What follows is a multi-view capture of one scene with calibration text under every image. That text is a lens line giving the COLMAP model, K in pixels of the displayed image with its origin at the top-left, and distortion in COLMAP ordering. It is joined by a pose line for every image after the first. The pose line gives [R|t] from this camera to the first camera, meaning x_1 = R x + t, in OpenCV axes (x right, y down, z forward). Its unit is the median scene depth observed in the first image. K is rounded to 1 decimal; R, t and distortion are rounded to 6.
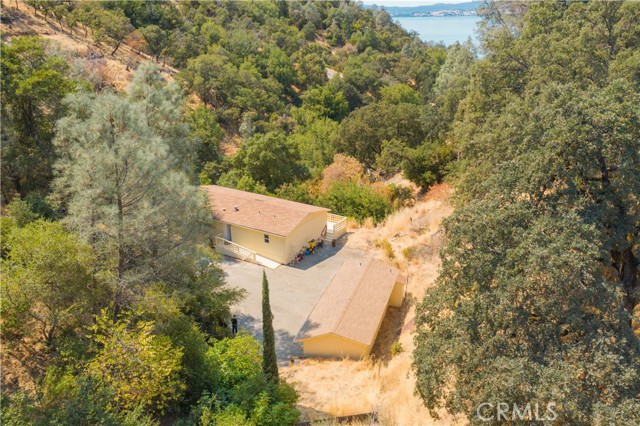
lens RADIAL K [[503.6, 0, 318.5], [0, 503.6, 214.3], [0, 0, 1]] dist [-0.006947, 0.008042]
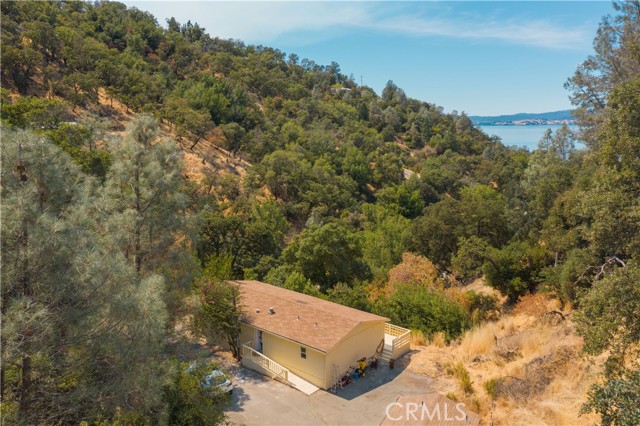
lens RADIAL K [[503.6, 0, 320.5], [0, 503.6, 215.1], [0, 0, 1]] dist [-0.006947, 0.008042]
pose [[0.988039, 0.032744, -0.150689, 0.010778], [-0.061541, 0.979733, -0.190619, -0.004371], [0.141394, 0.197613, 0.970029, 0.066317]]
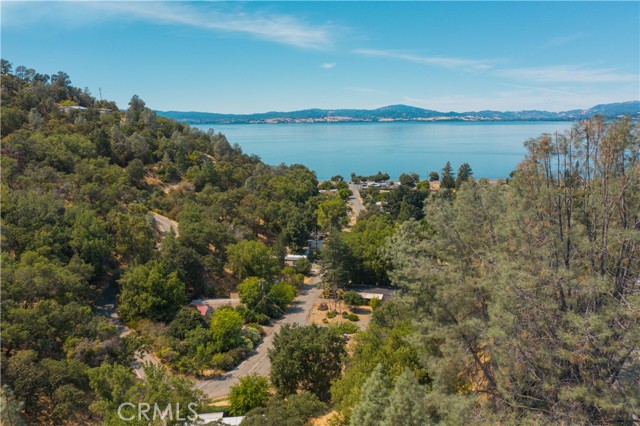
lens RADIAL K [[503.6, 0, 320.0], [0, 503.6, 216.7], [0, 0, 1]] dist [-0.006947, 0.008042]
pose [[0.951882, -0.051221, 0.302153, 0.035419], [0.107124, 0.979350, -0.171458, -0.217716], [-0.287131, 0.195575, 0.937713, 0.259214]]
